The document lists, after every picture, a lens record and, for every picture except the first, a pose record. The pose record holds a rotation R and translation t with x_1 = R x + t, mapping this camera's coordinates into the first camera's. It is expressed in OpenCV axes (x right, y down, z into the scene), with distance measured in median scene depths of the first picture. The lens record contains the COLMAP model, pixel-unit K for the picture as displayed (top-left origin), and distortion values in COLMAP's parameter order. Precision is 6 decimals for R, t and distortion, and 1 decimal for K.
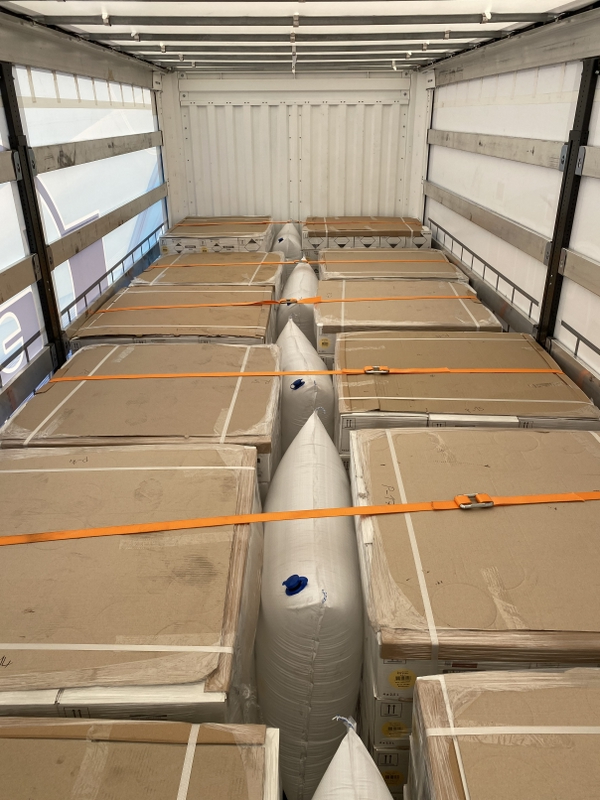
lens RADIAL K [[604.0, 0, 311.3], [0, 604.0, 398.2], [0, 0, 1]] dist [0.002640, -0.001968]
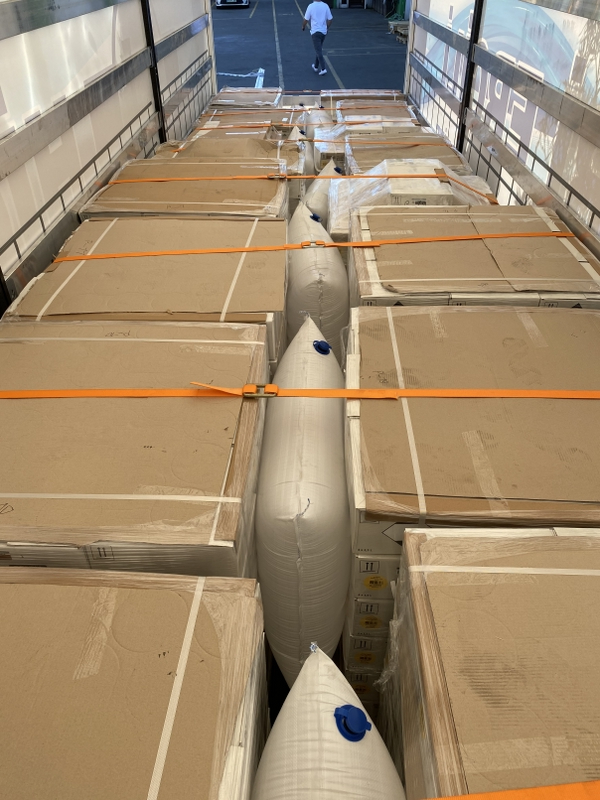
lens RADIAL K [[622.8, 0, 300.0], [0, 622.8, 400.0], [0, 0, 1]] dist [0.024825, -0.001215]
pose [[-0.998741, -0.000739, 0.050168, -0.000399], [0.043584, 0.482565, 0.874775, -0.124944], [-0.024856, 0.875860, -0.481925, 0.254482]]
